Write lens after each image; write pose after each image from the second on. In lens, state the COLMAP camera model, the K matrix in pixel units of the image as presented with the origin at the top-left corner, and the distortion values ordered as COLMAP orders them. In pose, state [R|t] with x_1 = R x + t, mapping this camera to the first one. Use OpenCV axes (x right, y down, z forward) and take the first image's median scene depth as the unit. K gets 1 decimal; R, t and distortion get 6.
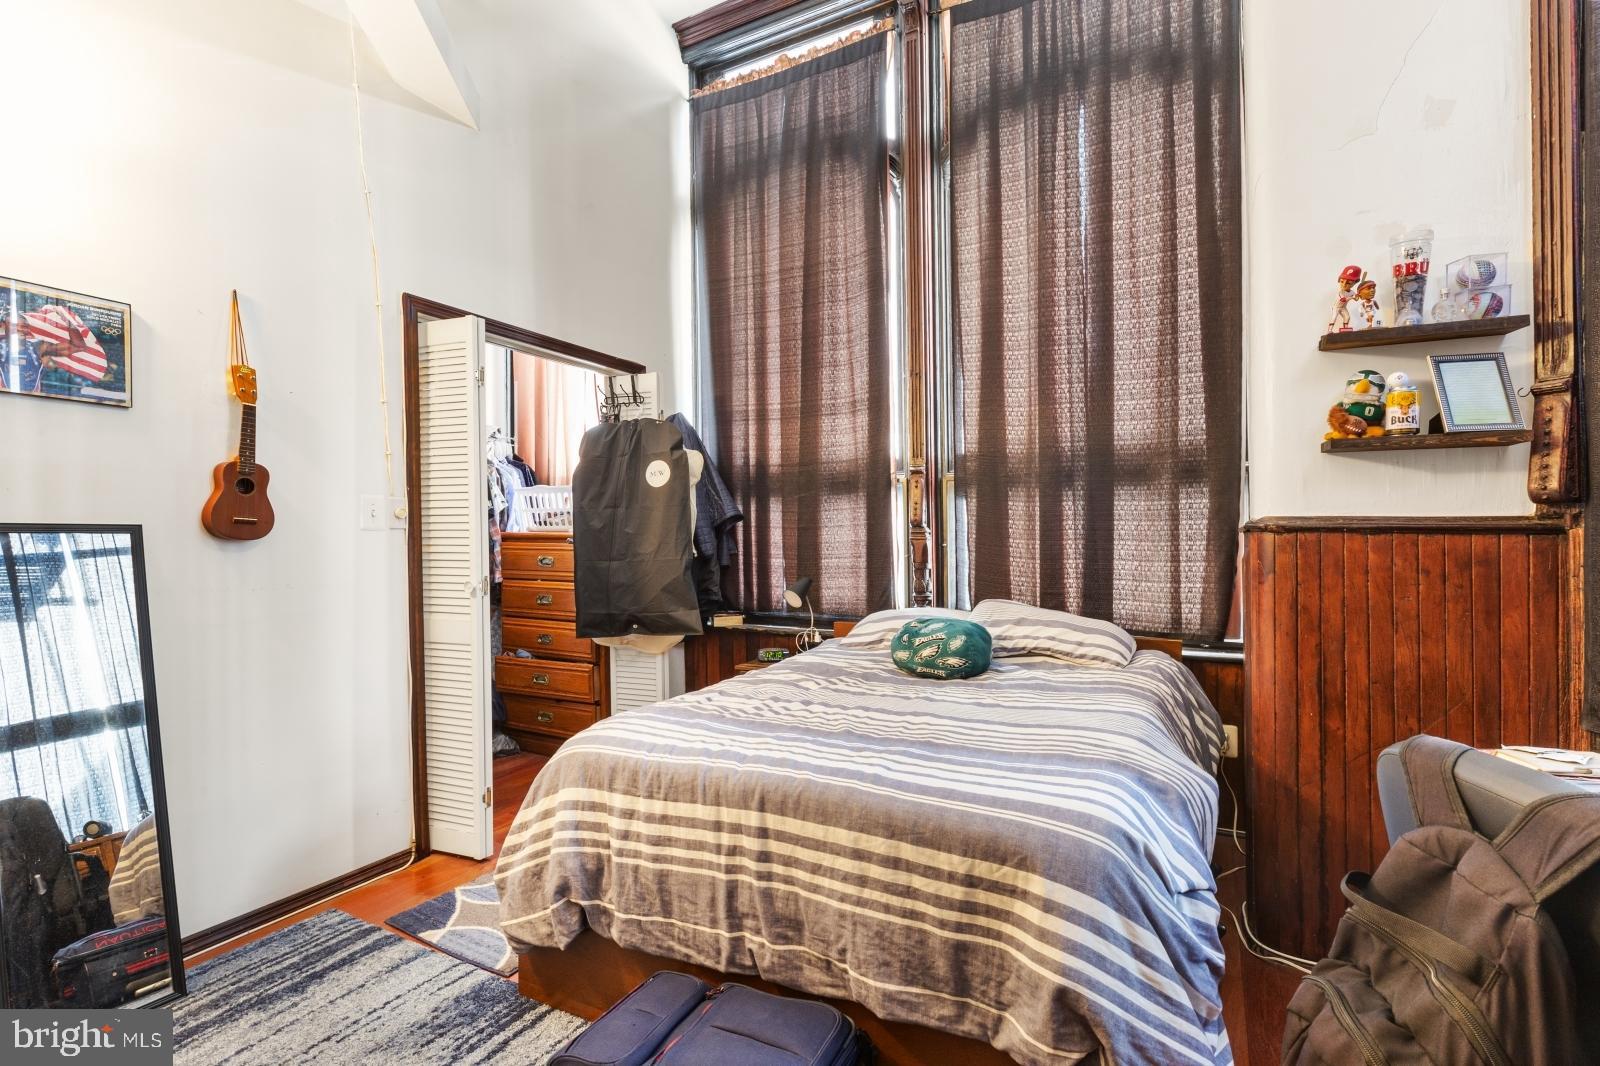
lens RADIAL K [[743.0, 0, 798.2], [0, 743.0, 539.9], [0, 0, 1]] dist [0.009942, -0.000391]
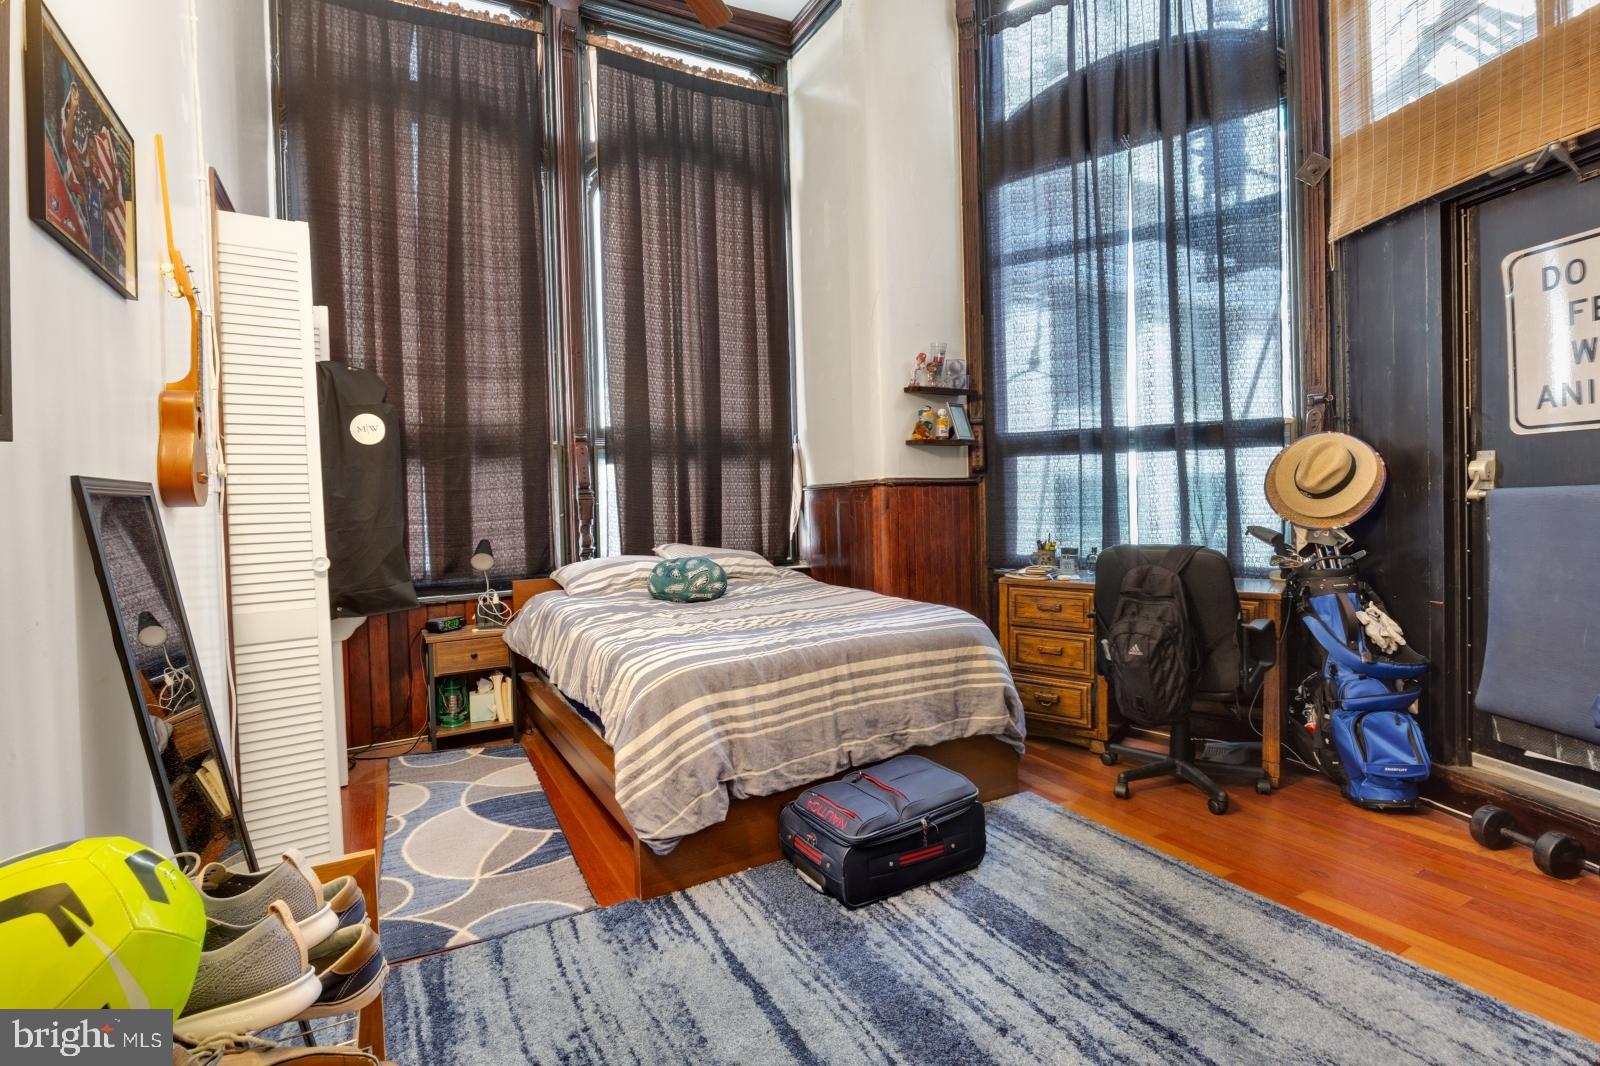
lens RADIAL K [[775.5, 0, 776.0], [0, 775.5, 515.2], [0, 0, 1]] dist [-0.000015, -0.000333]
pose [[0.545821, -0.035984, 0.837129, -1.166054], [0.031097, 0.999259, 0.022677, 0.009398], [-0.837325, 0.013655, 0.546535, 0.181965]]
